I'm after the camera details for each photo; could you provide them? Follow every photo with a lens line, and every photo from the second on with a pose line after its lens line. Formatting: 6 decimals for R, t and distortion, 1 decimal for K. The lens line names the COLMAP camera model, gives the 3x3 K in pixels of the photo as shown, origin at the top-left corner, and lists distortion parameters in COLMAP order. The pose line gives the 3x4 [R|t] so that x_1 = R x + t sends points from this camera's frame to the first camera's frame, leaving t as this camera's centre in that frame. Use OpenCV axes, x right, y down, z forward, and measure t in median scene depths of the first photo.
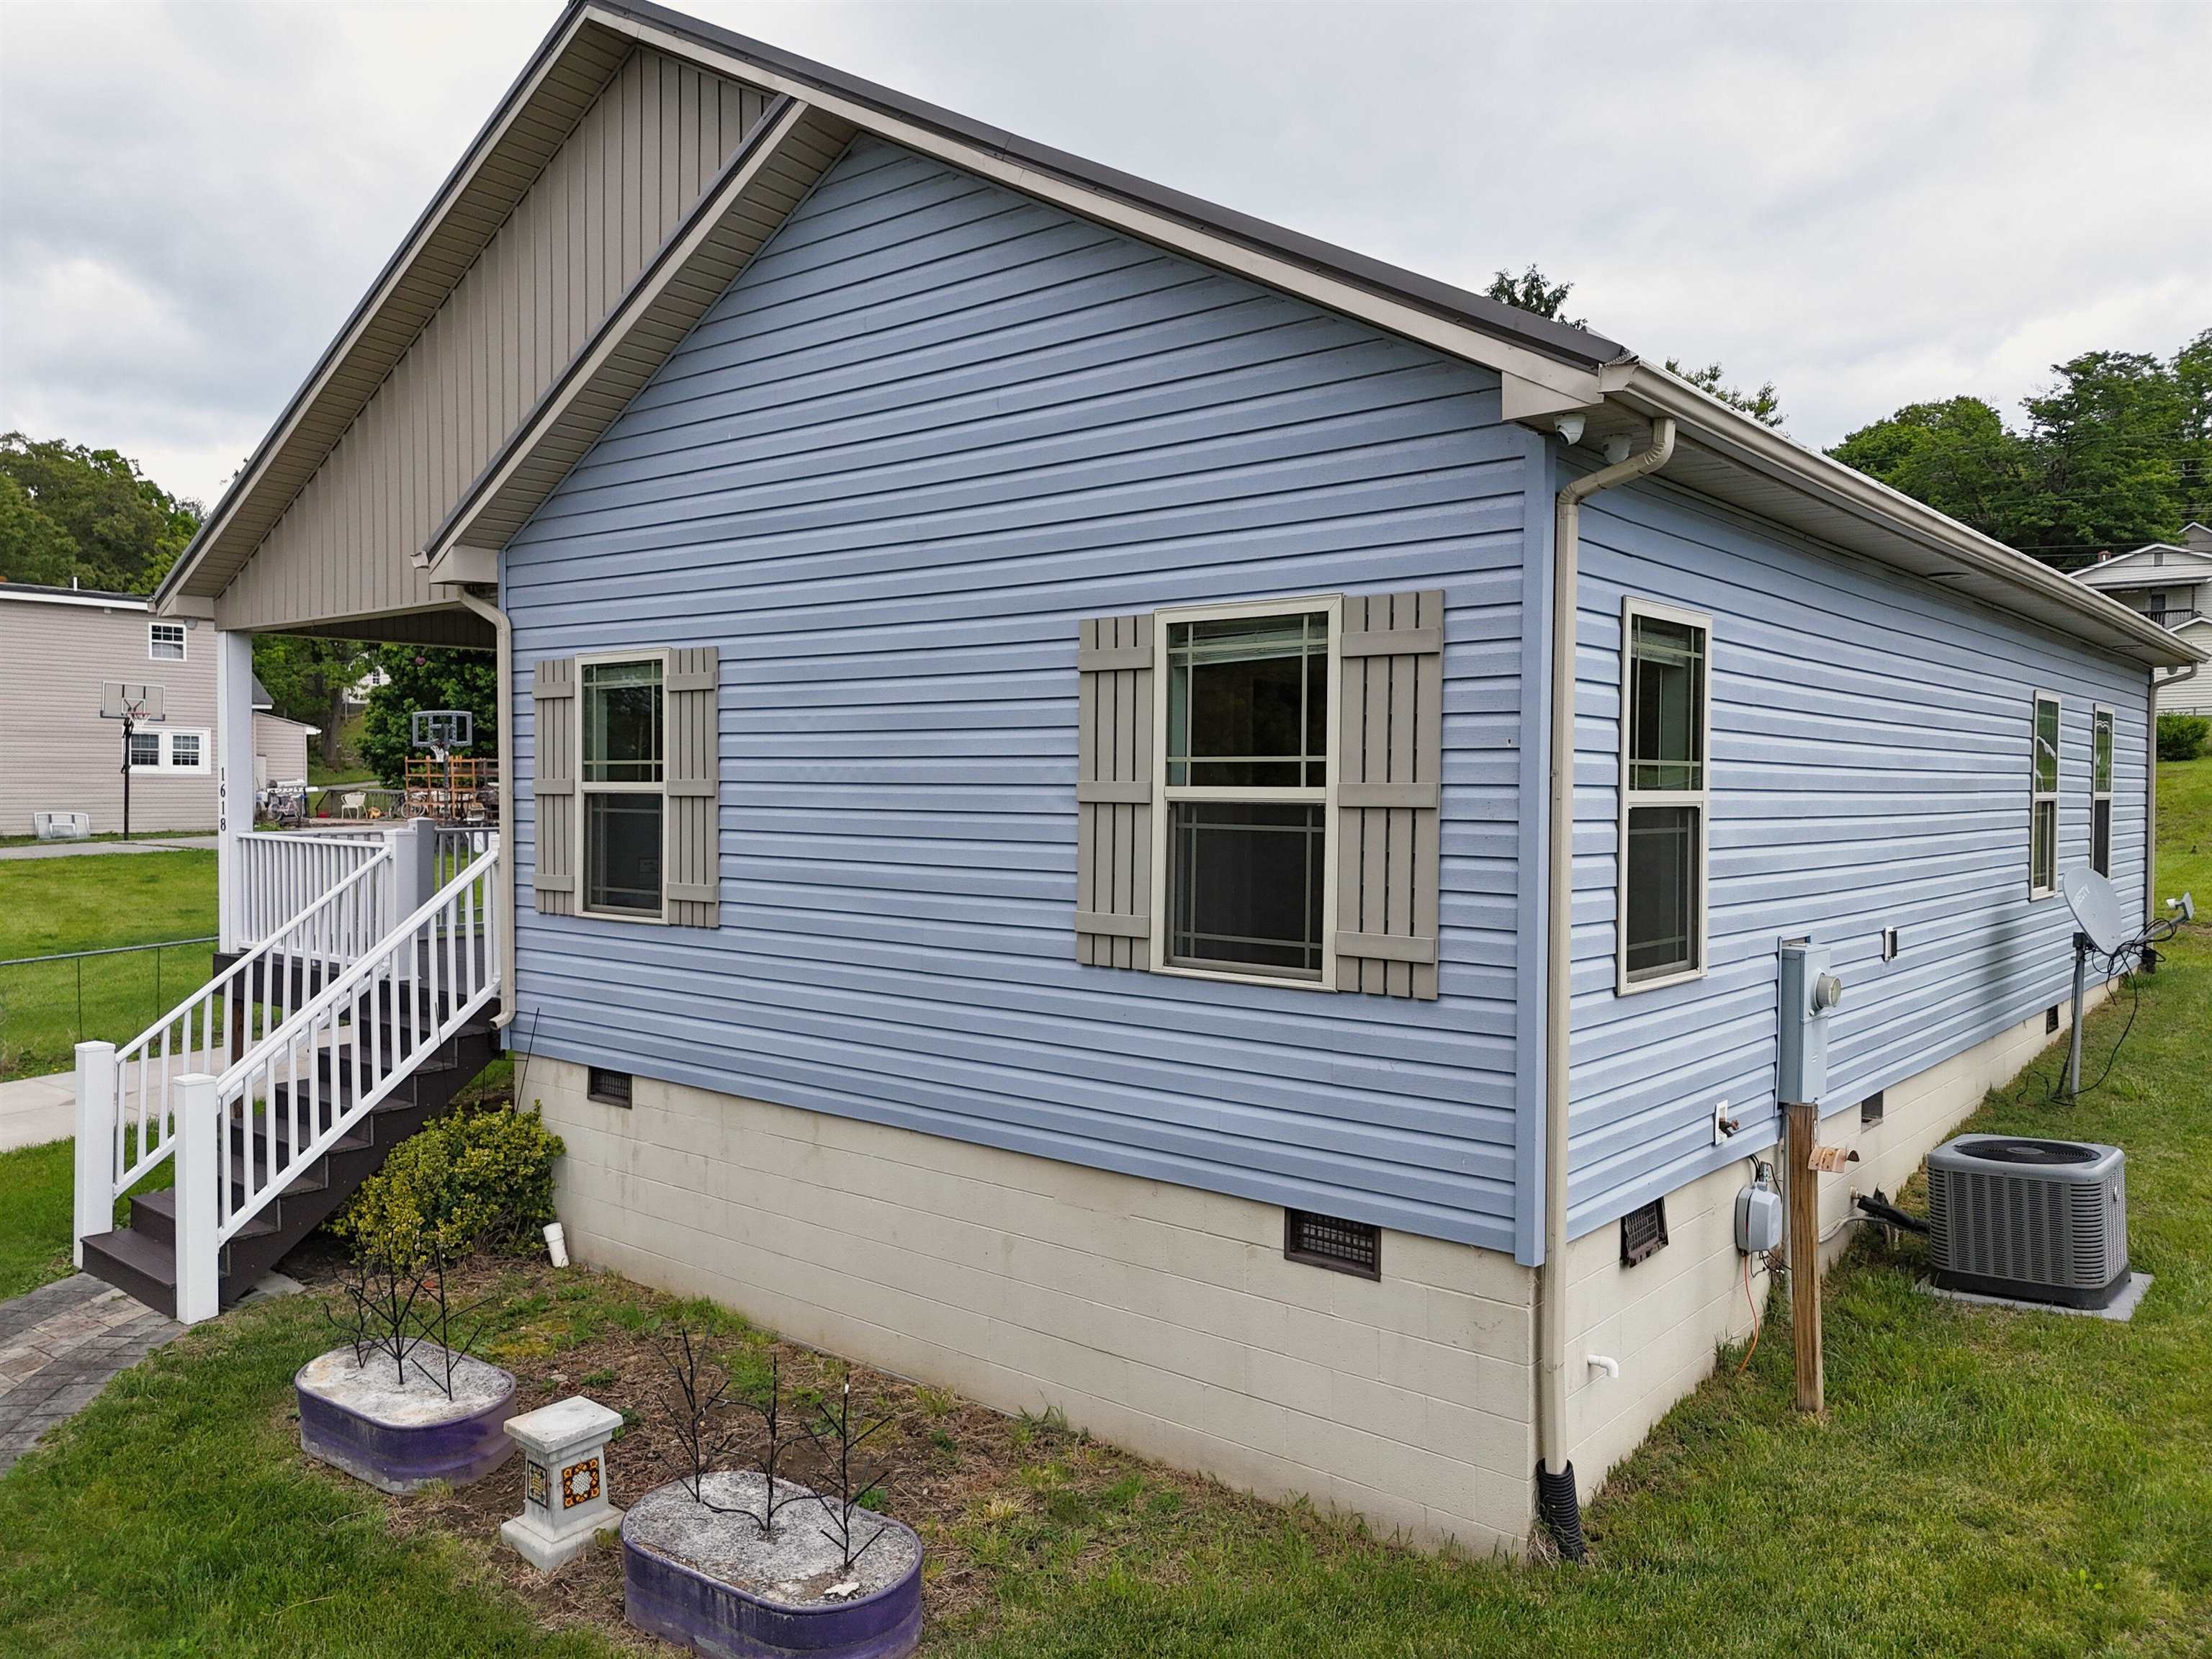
lens RADIAL K [[1621.1, 0, 1111.0], [0, 1621.1, 822.3], [0, 0, 1]] dist [0.081239, -0.079652]
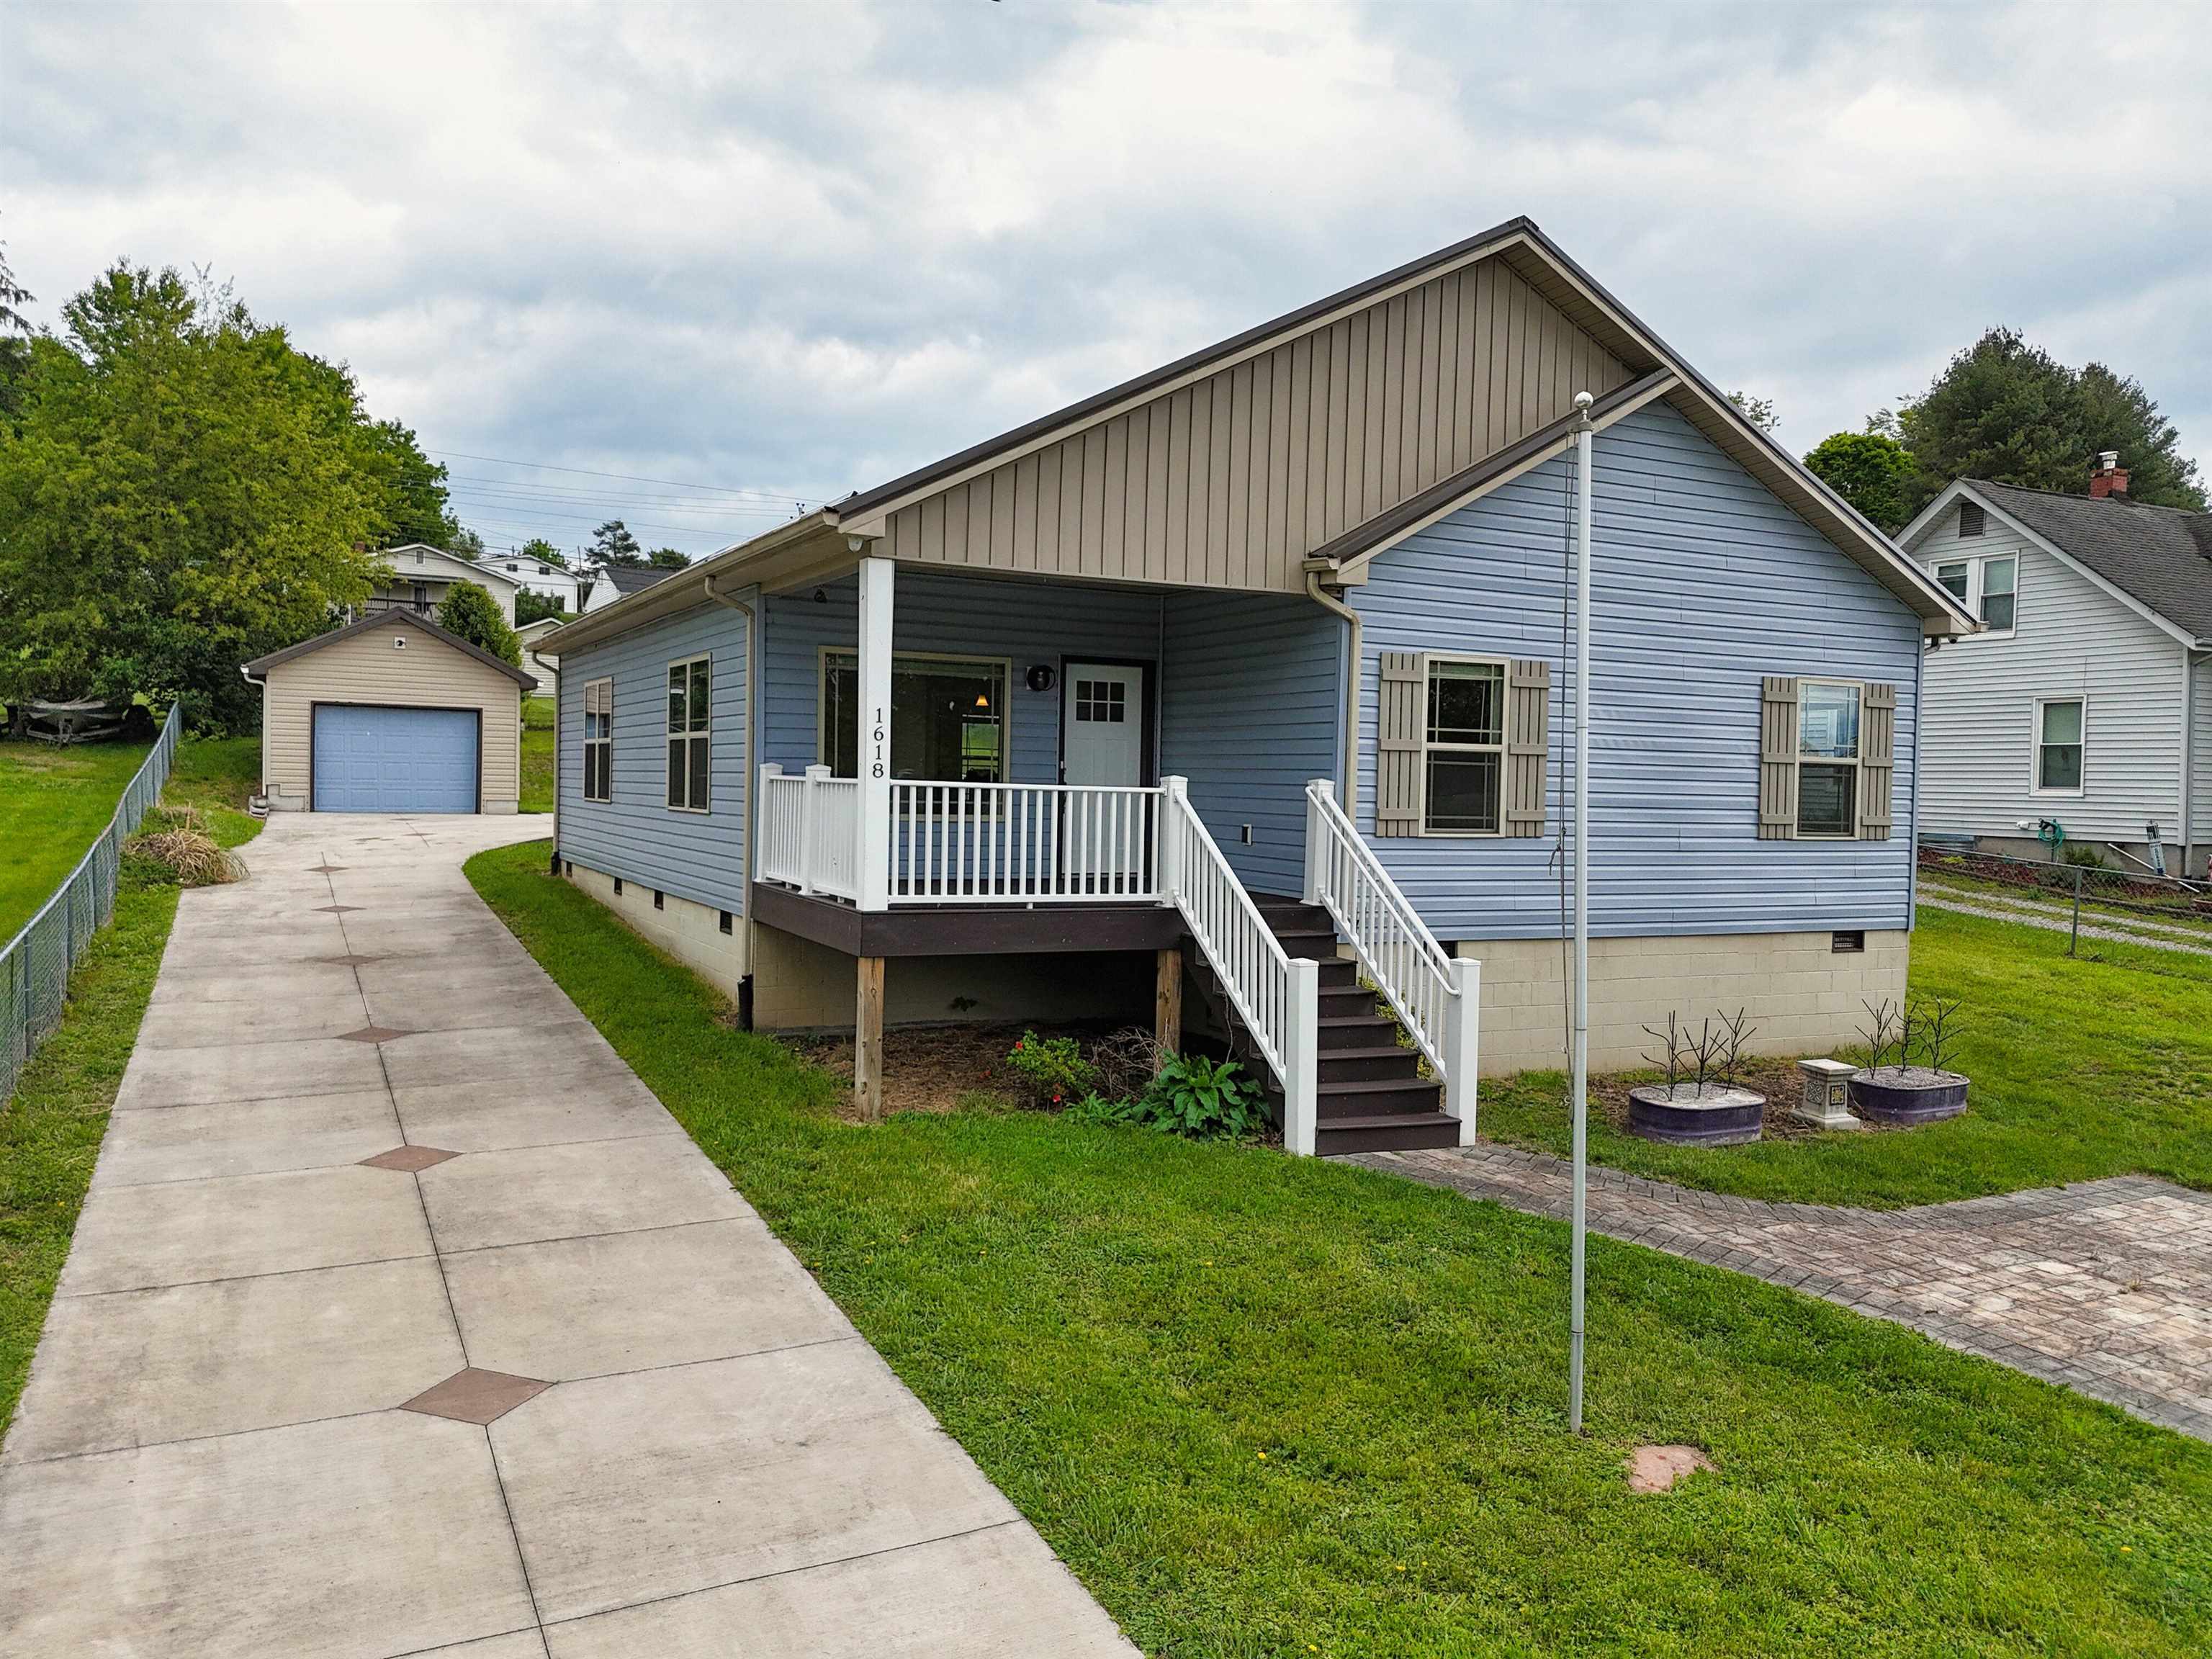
lens RADIAL K [[1621.1, 0, 1111.0], [0, 1621.1, 822.3], [0, 0, 1]] dist [0.081239, -0.079652]
pose [[0.394819, -0.020485, 0.918531, -1.909626], [0.000200, 0.999753, 0.022211, 0.014940], [-0.918759, -0.008586, 0.394725, 0.765724]]
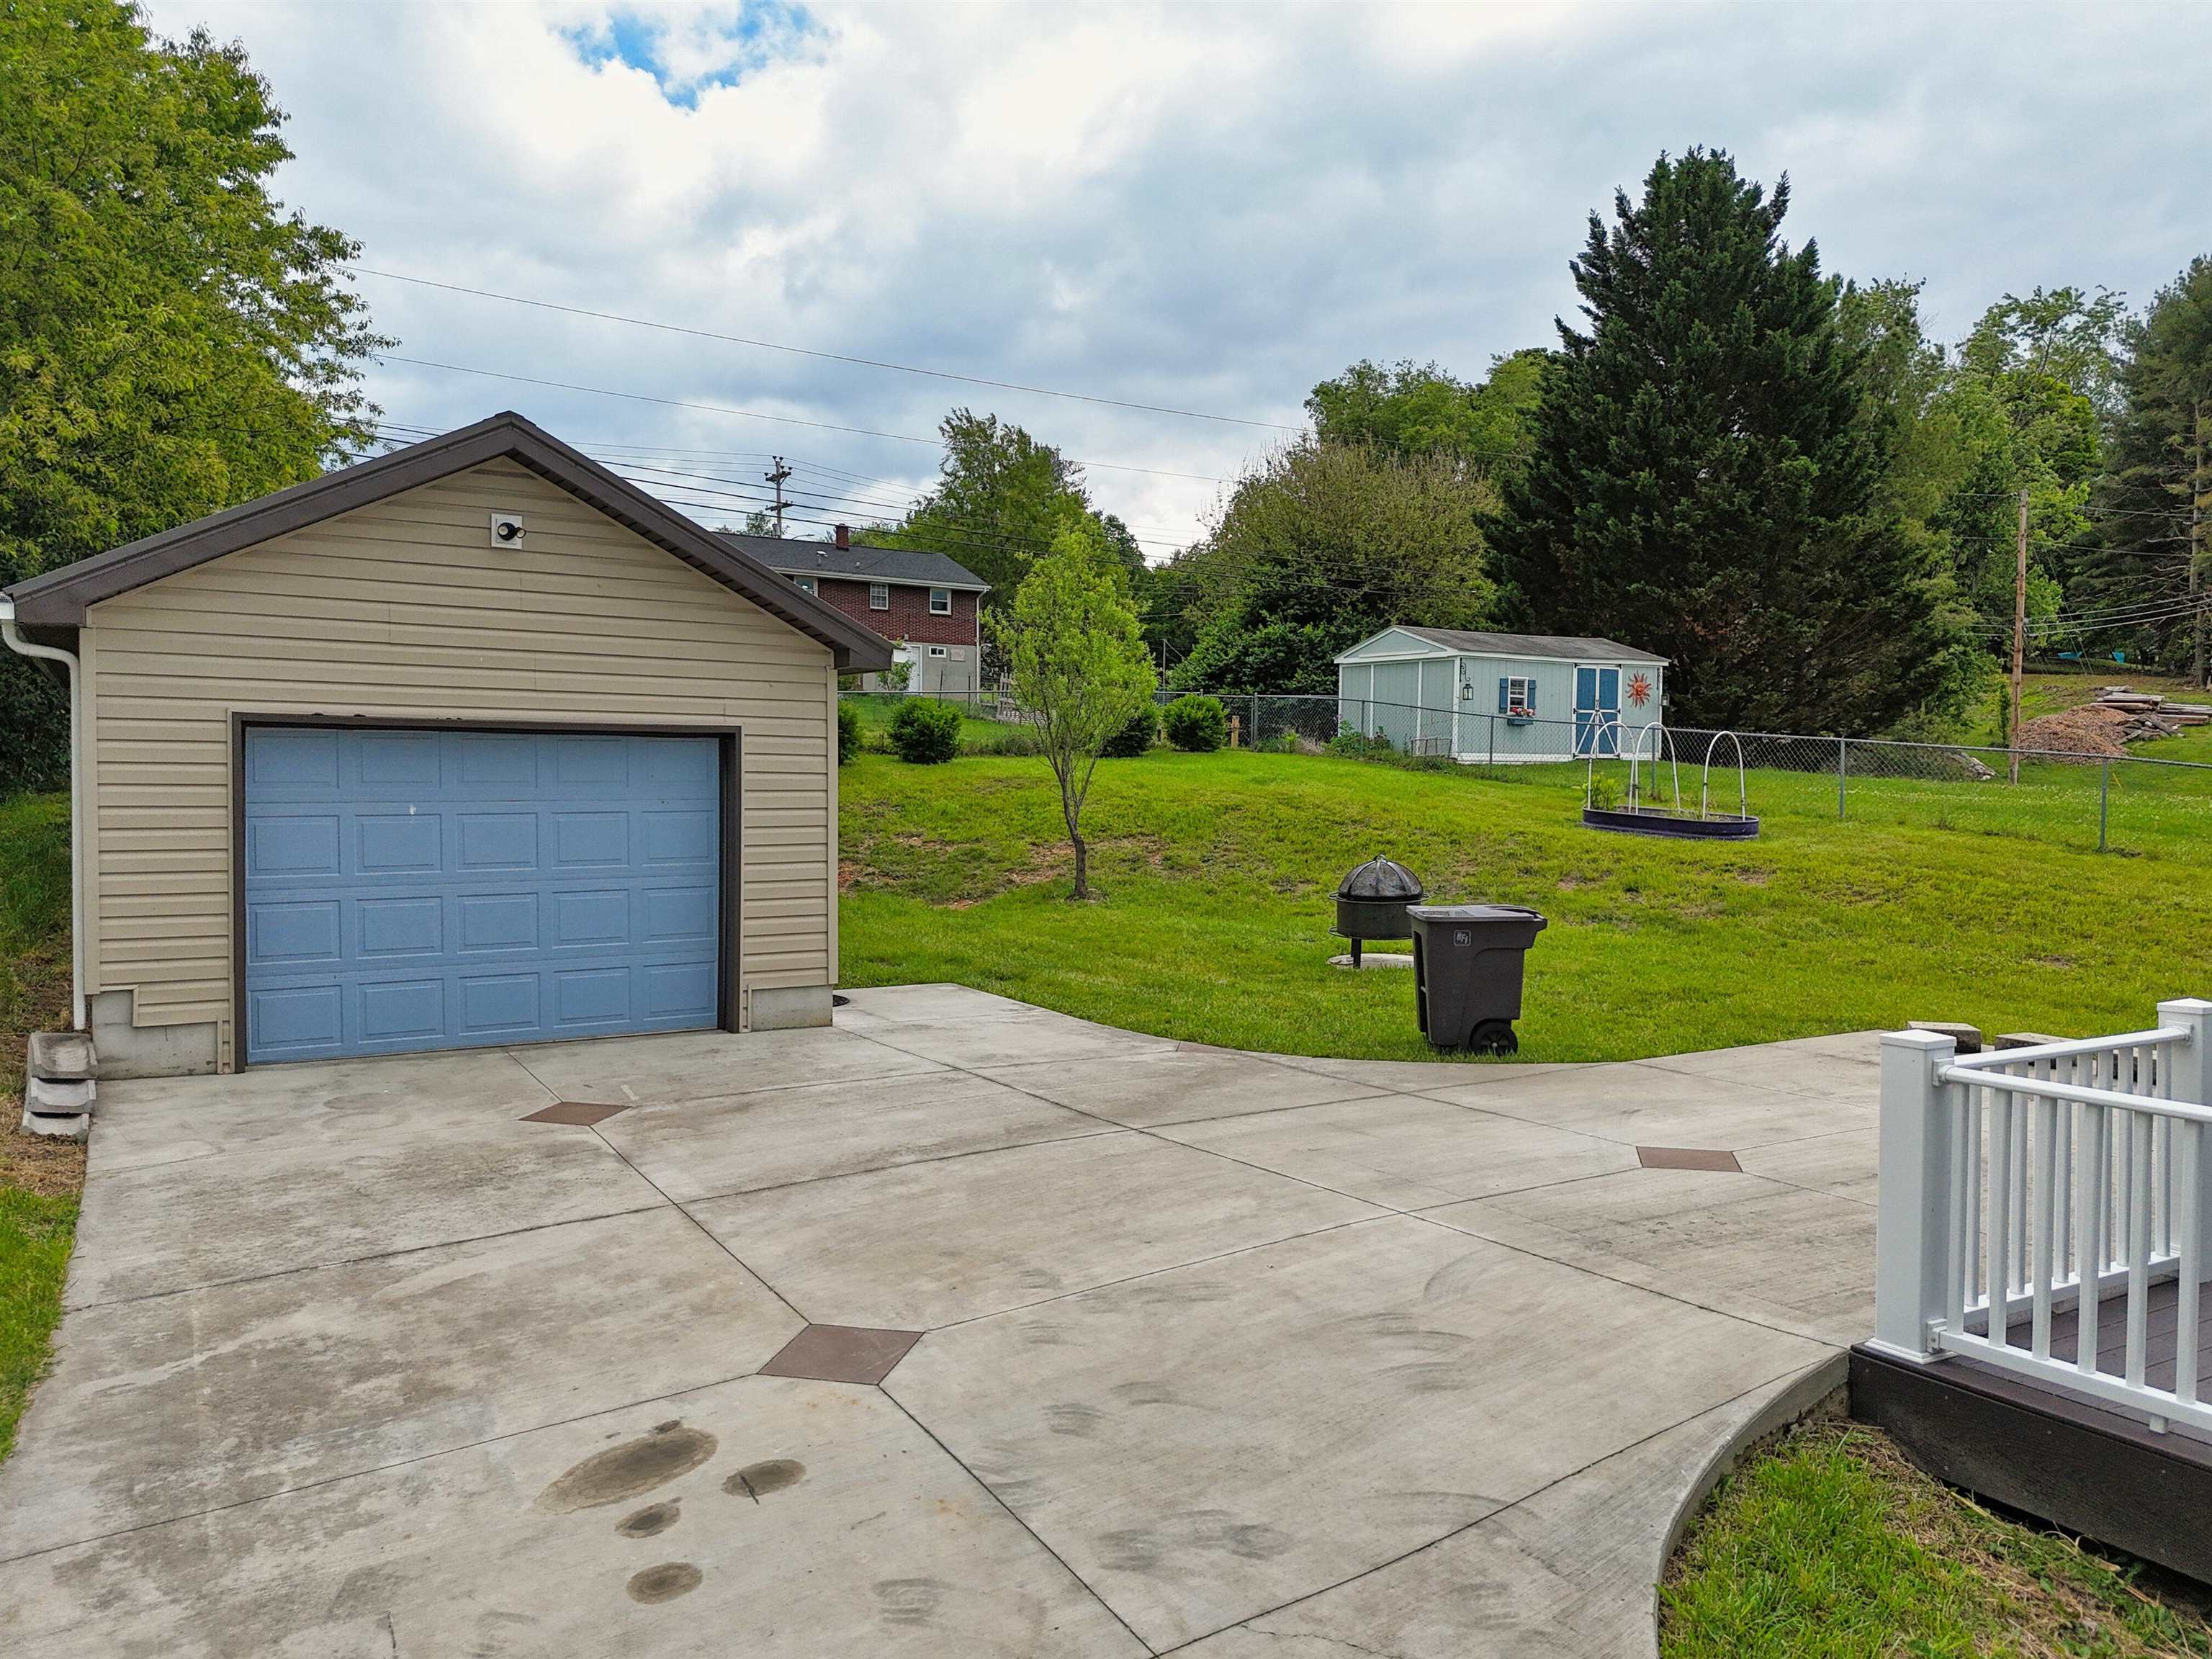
lens RADIAL K [[1621.1, 0, 1111.0], [0, 1621.1, 822.3], [0, 0, 1]] dist [0.081239, -0.079652]
pose [[0.332498, -0.032671, 0.942538, -0.041397], [0.017820, 0.999439, 0.028357, -0.124819], [-0.942936, 0.007367, 0.332894, 2.986817]]
